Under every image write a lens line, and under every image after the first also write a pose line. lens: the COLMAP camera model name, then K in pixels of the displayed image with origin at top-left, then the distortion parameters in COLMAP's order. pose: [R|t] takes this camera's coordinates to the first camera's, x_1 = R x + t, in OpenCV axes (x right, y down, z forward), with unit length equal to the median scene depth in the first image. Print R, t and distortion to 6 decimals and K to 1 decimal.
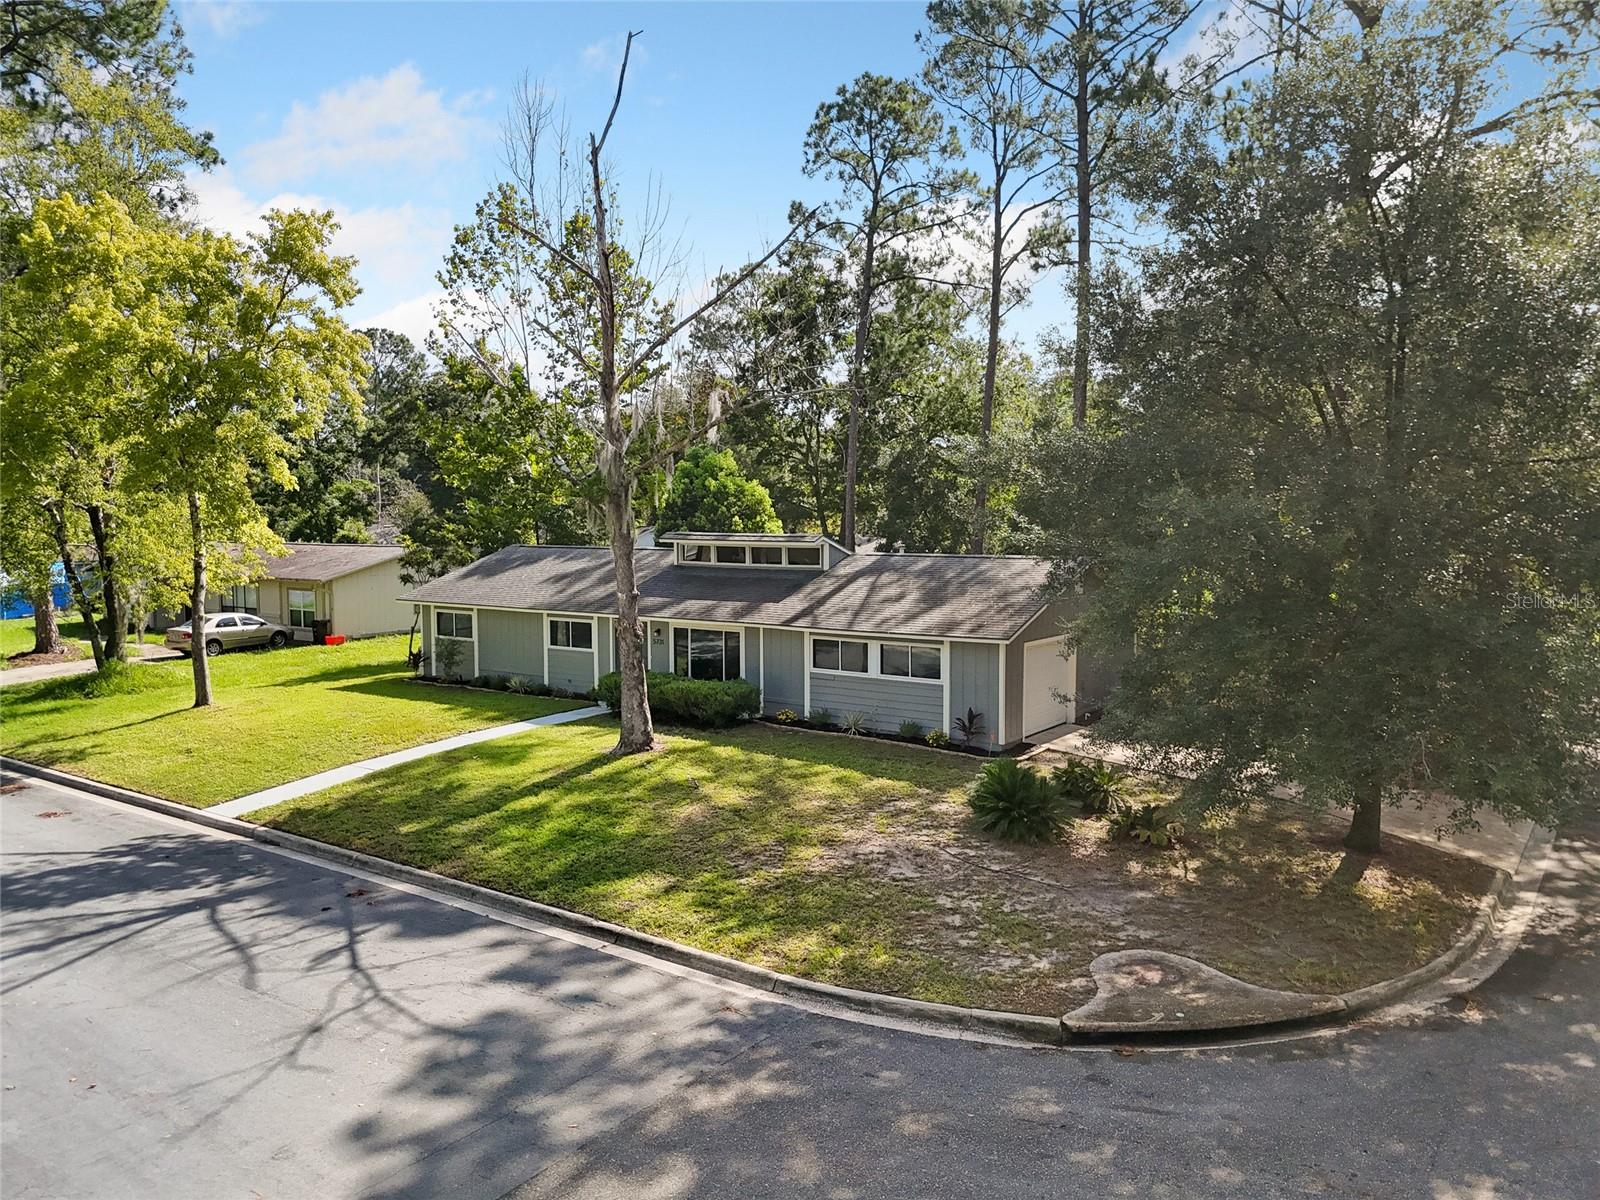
lens RADIAL K [[1208.1, 0, 788.2], [0, 1208.1, 595.6], [0, 0, 1]] dist [0.044388, -0.014648]
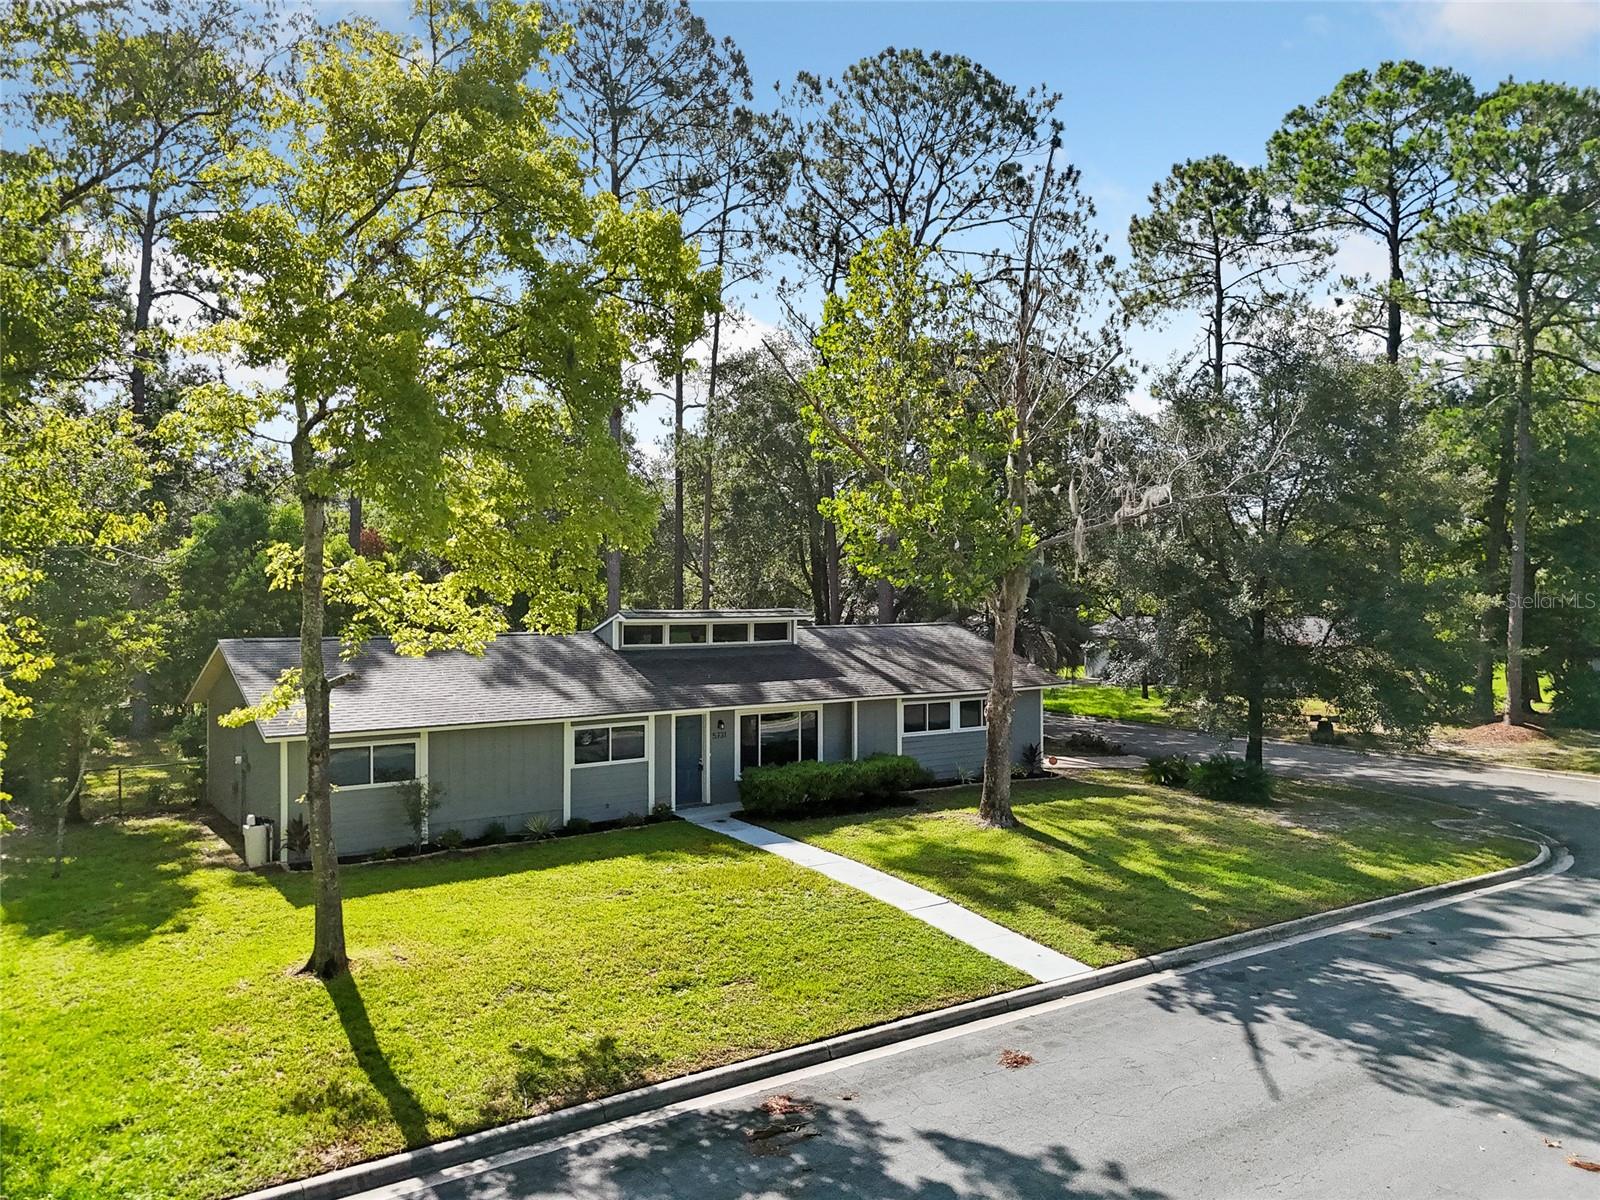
lens RADIAL K [[1208.1, 0, 788.2], [0, 1208.1, 595.6], [0, 0, 1]] dist [0.044388, -0.014648]
pose [[0.326275, 0.000643, 0.945275, -1.624319], [0.069514, 0.997276, -0.024671, -0.066694], [-0.942715, 0.073759, 0.325342, 1.179898]]
